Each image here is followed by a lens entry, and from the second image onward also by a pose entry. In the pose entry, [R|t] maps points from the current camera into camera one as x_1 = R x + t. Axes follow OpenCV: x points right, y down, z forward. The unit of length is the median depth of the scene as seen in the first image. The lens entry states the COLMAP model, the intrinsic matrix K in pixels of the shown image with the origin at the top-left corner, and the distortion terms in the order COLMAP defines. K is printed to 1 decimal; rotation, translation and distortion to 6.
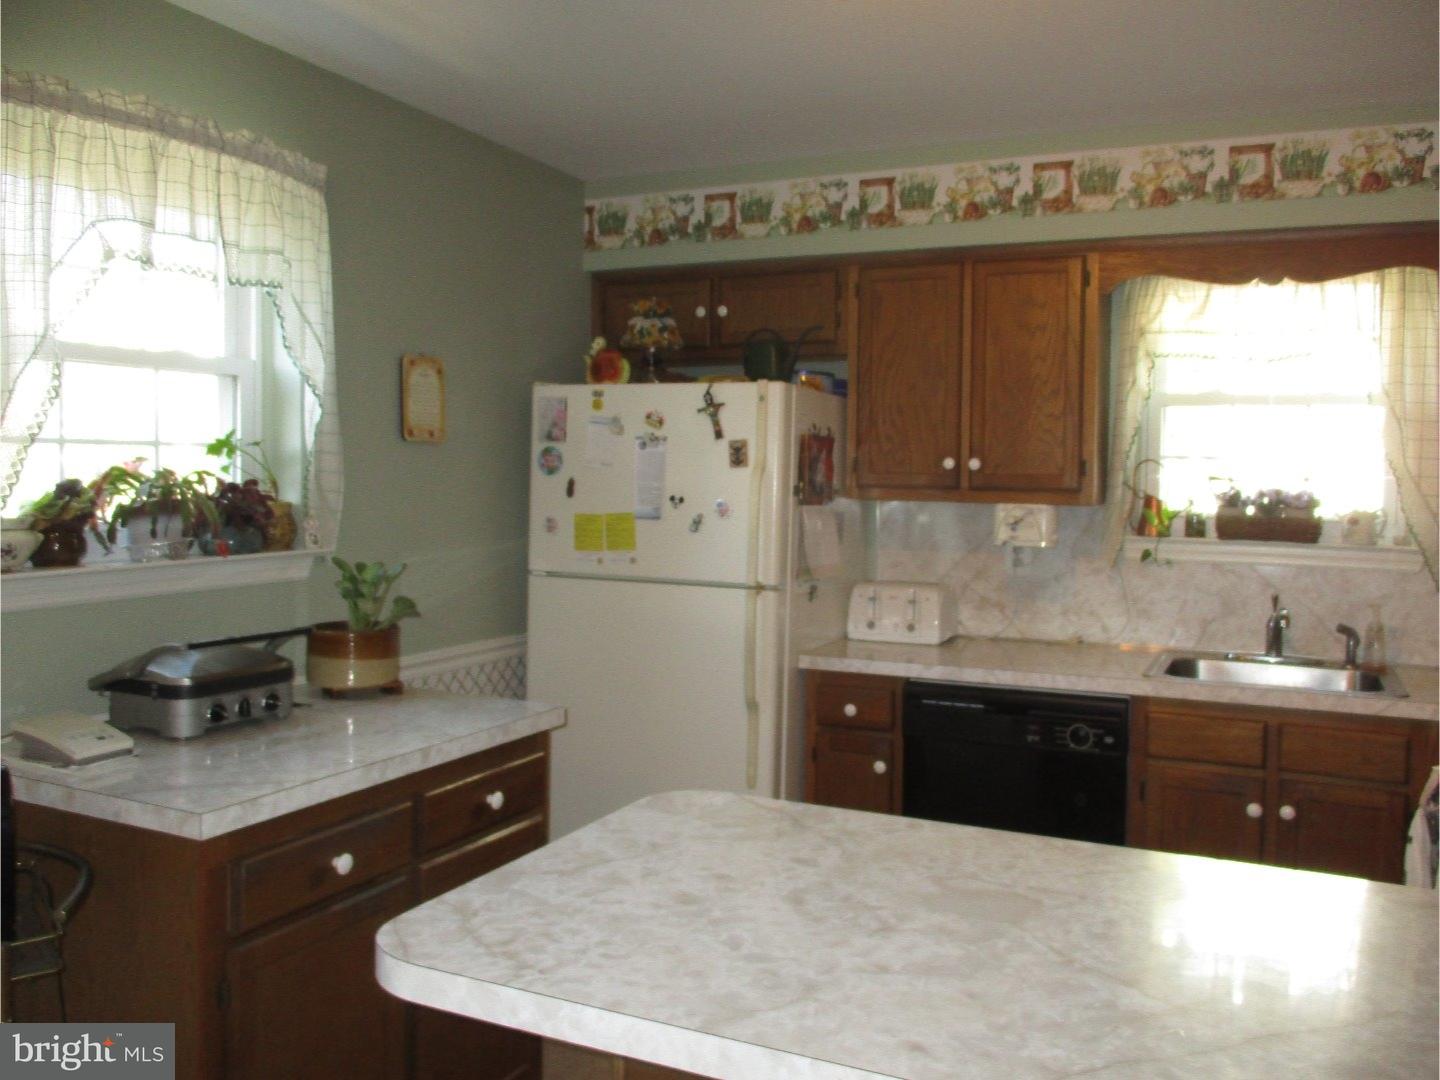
lens RADIAL K [[1247.8, 0, 720.4], [0, 1247.8, 496.7], [0, 0, 1]] dist [0.174866, -0.240554]
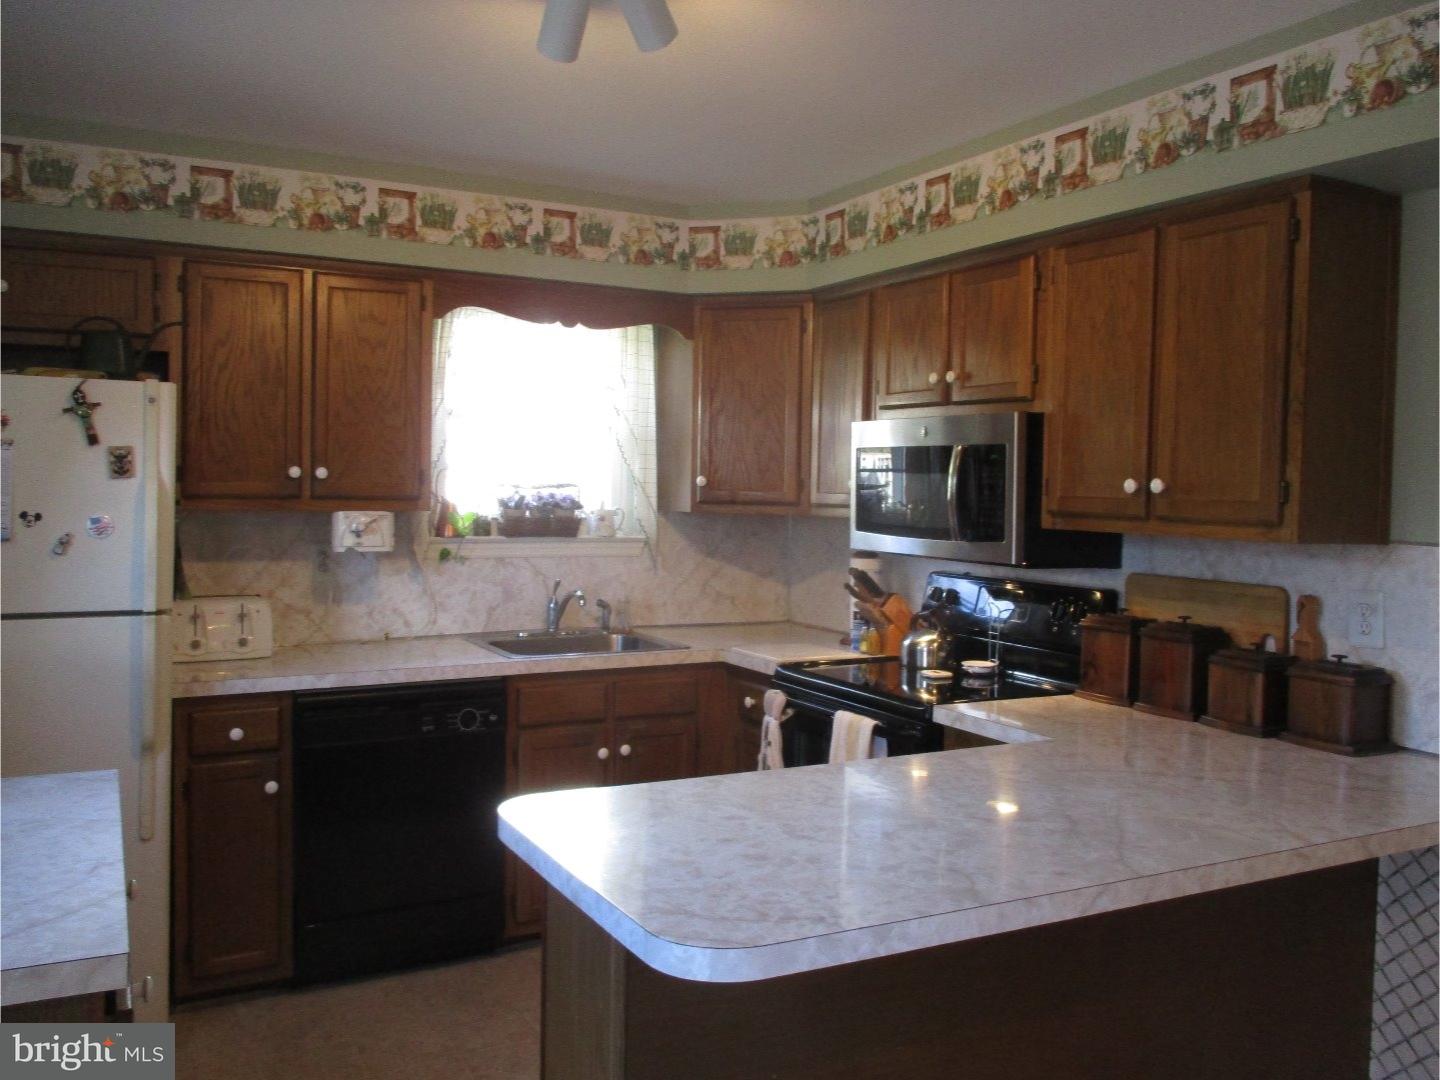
lens RADIAL K [[1248.0, 0, 720.0], [0, 1248.0, 540.0], [0, 0, 1]] dist [-0.069609, 0.006284]
pose [[0.609701, -0.043164, 0.791455, -0.403523], [0.017691, 0.999008, 0.040855, -0.007429], [-0.792434, -0.010908, 0.609860, 0.148180]]
